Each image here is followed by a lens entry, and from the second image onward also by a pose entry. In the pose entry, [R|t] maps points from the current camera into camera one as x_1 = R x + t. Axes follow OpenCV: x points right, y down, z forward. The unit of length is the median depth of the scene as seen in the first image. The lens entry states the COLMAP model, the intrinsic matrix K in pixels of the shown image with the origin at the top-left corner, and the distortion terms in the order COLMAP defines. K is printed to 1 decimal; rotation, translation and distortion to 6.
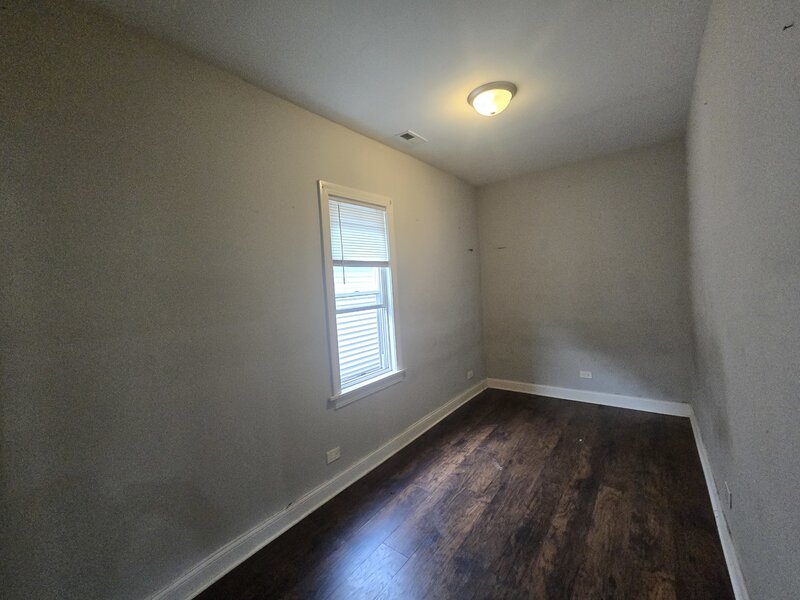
lens RADIAL K [[335.4, 0, 400.5], [0, 335.4, 296.5], [0, 0, 1]] dist [0.021019, 0.000055]
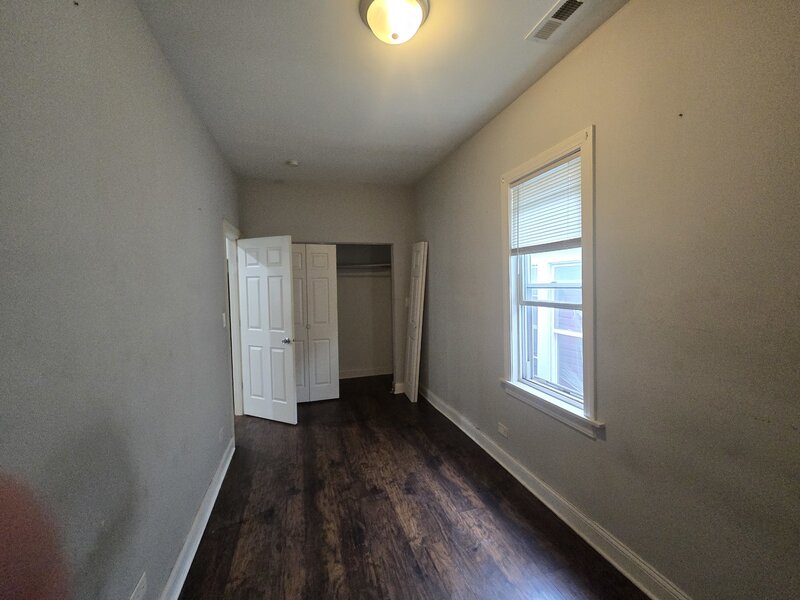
lens RADIAL K [[335.4, 0, 401.0], [0, 335.4, 299.4], [0, 0, 1]] dist [0.021019, 0.000055]
pose [[-0.579405, 0.116307, -0.806699, 0.886893], [0.032774, 0.992290, 0.119525, -0.100426], [0.814381, 0.042814, -0.578749, 1.441435]]
